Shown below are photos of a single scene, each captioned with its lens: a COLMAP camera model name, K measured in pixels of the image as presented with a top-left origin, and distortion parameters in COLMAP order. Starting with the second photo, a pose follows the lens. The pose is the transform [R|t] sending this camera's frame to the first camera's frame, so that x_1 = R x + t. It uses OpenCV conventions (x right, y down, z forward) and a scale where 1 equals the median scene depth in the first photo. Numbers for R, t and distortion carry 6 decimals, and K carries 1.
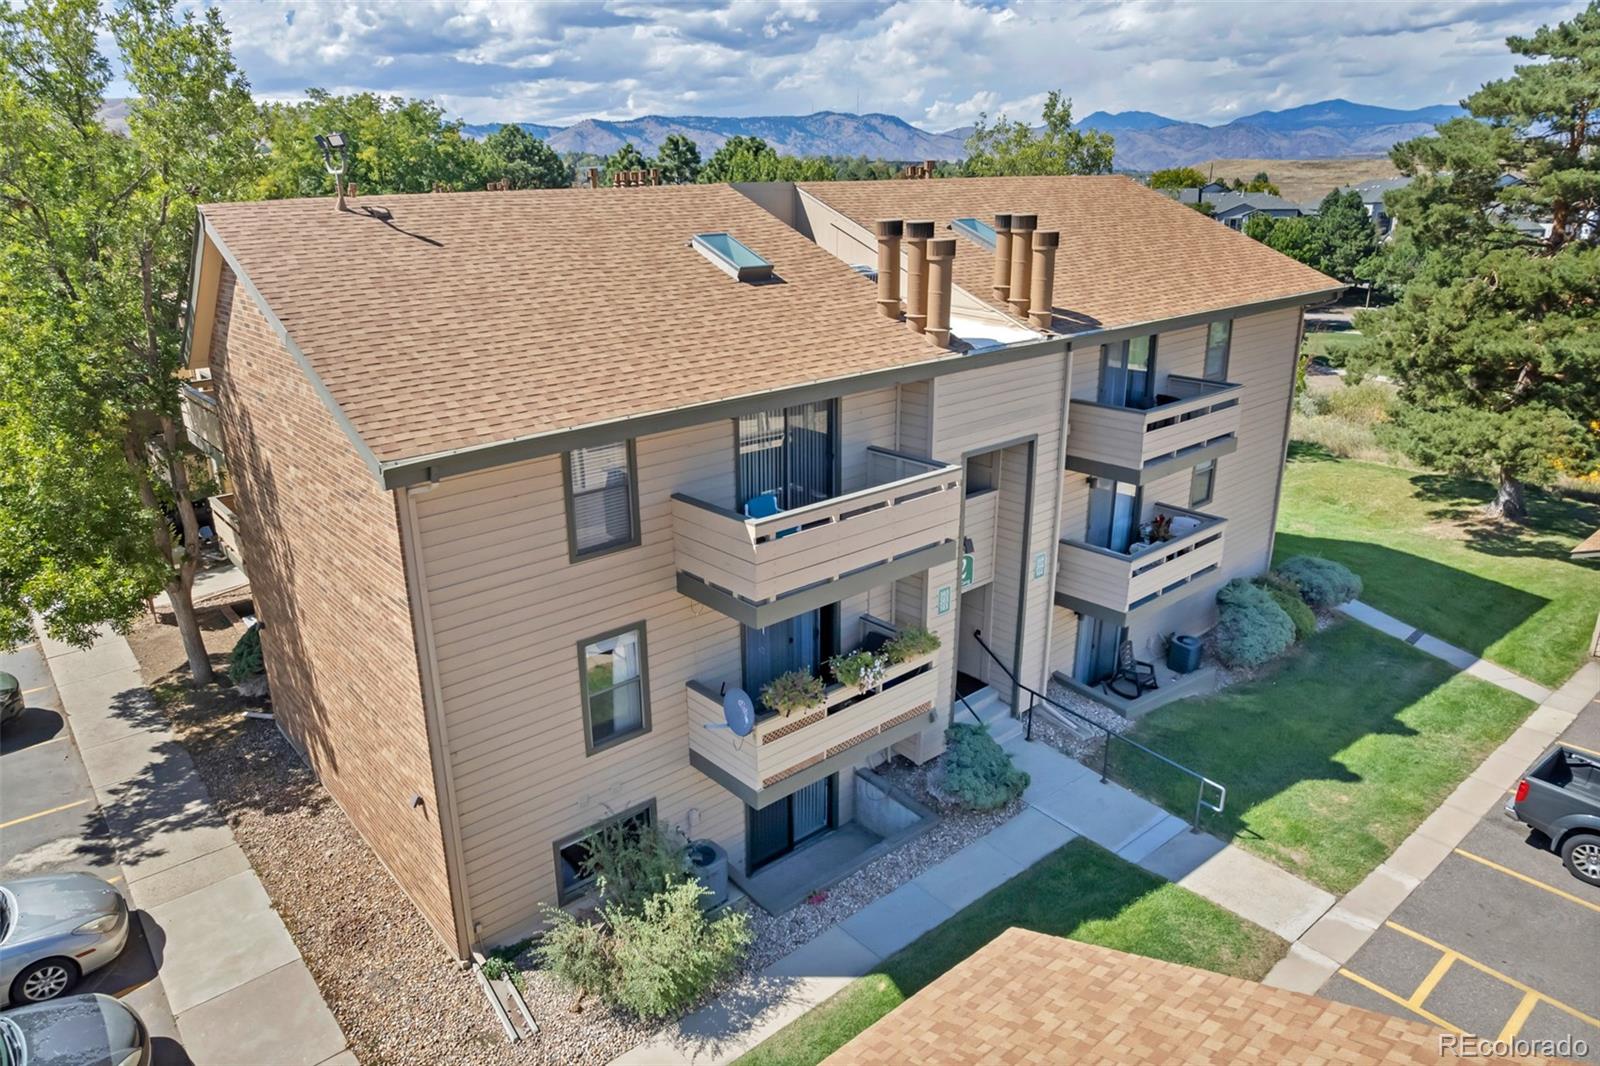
lens RADIAL K [[1026.0, 0, 800.0], [0, 1026.0, 533.0], [0, 0, 1]] dist [-0.081626, 0.070990]
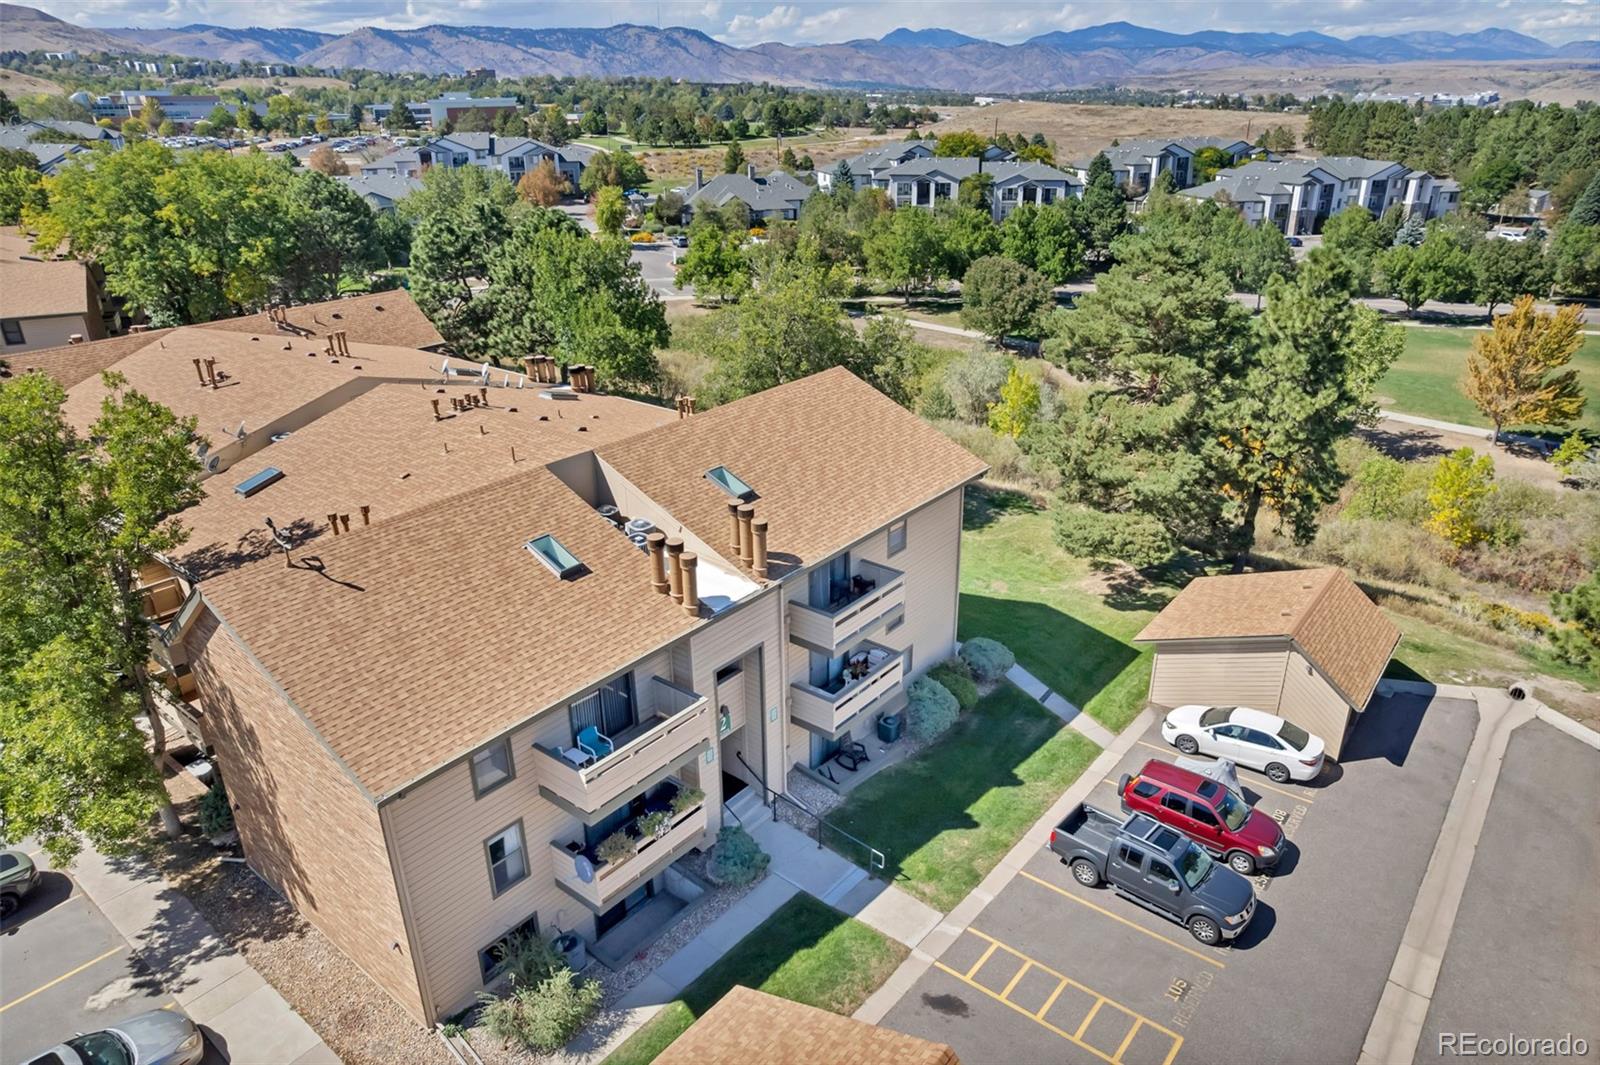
lens RADIAL K [[1010.3, 0, 817.0], [0, 1010.3, 555.3], [0, 0, 1]] dist [-0.074078, 0.062544]
pose [[0.981557, -0.073024, 0.176674, 0.050964], [0.055300, 0.993117, 0.103250, -0.388399], [-0.182998, -0.091576, 0.978839, -0.520532]]
